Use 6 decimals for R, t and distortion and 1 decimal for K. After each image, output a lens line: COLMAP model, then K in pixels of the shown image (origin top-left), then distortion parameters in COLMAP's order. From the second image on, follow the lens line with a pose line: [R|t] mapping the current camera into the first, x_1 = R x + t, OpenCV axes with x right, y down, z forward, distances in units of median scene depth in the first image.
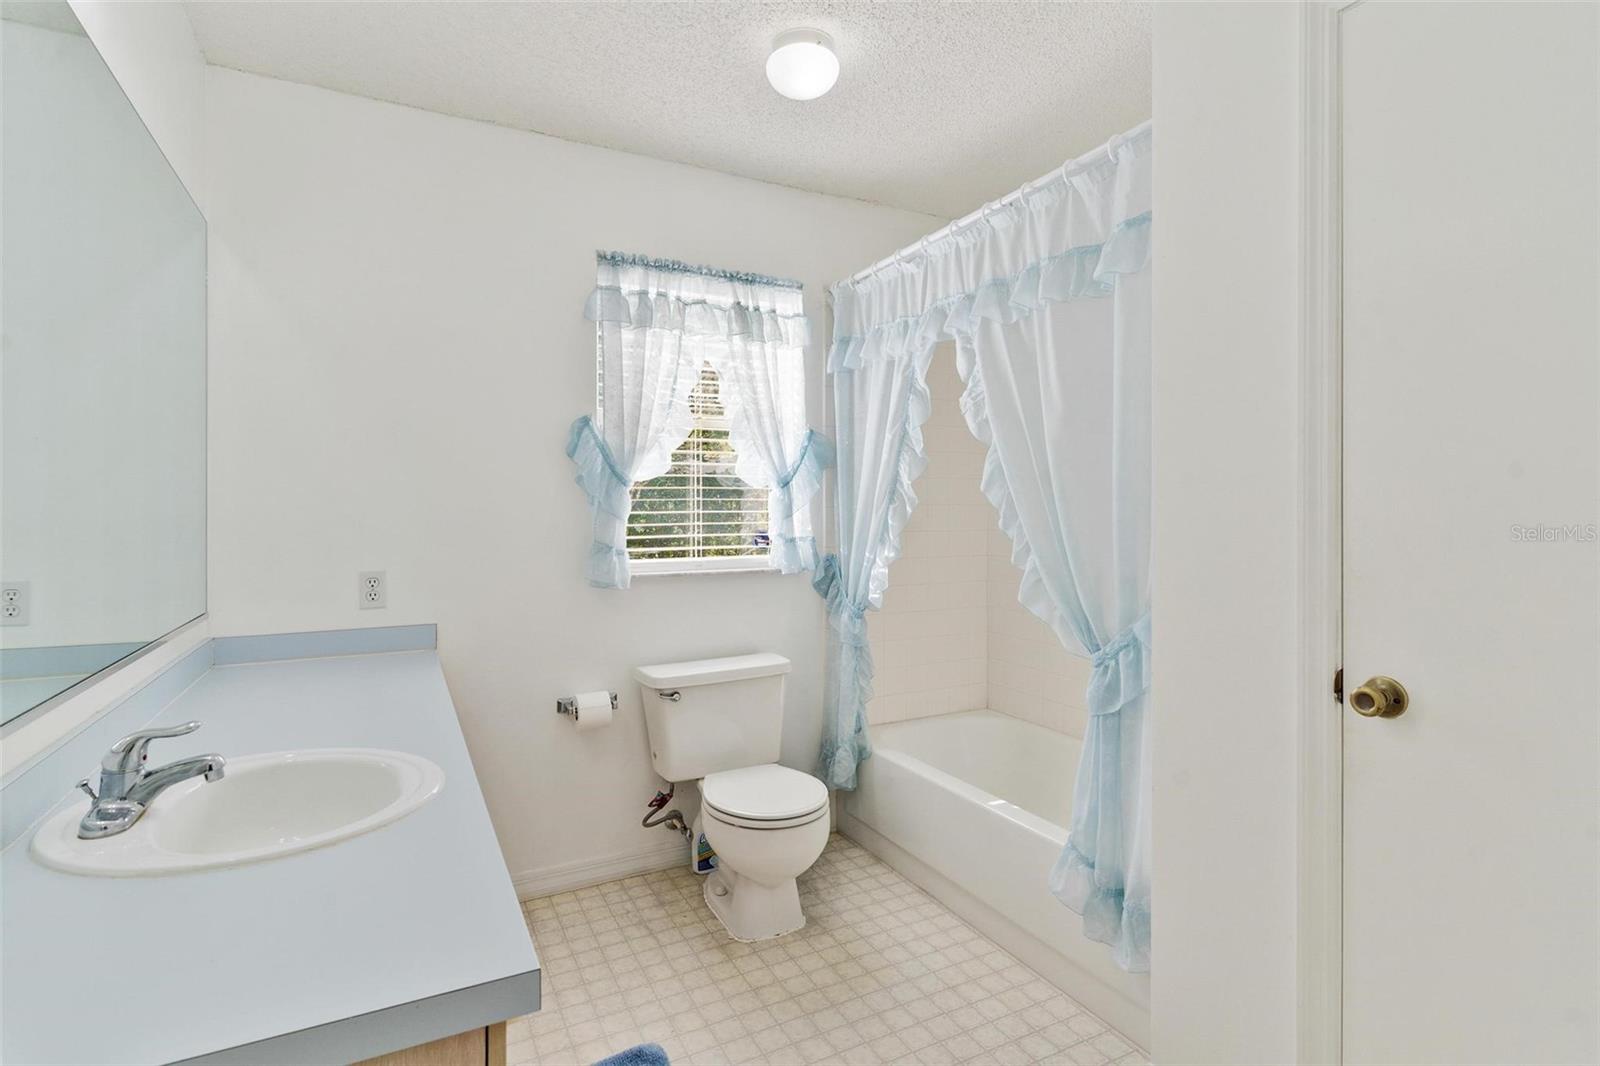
lens RADIAL K [[782.9, 0, 792.6], [0, 782.9, 522.6], [0, 0, 1]] dist [0.001693, -0.000550]
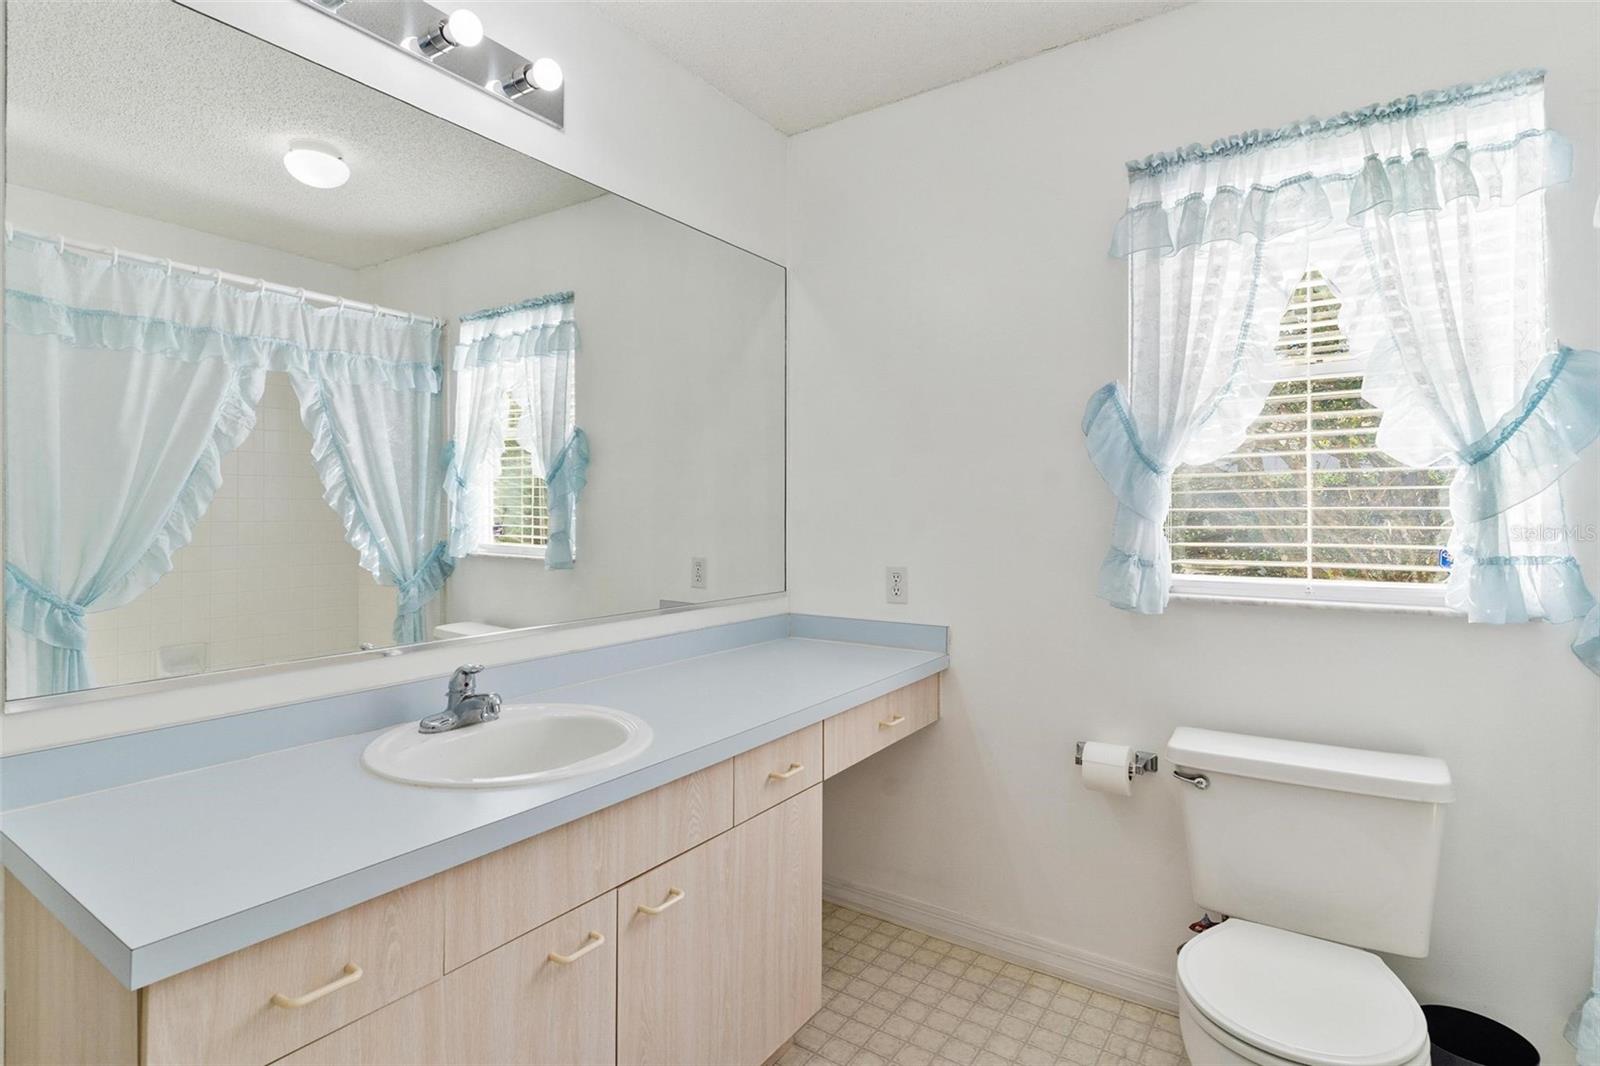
lens RADIAL K [[782.9, 0, 792.6], [0, 782.9, 522.6], [0, 0, 1]] dist [0.001693, -0.000550]
pose [[0.479186, 0.011784, -0.877634, 0.260828], [-0.018039, 0.999831, 0.003575, 0.002957], [0.877528, 0.014118, 0.479317, 0.352106]]
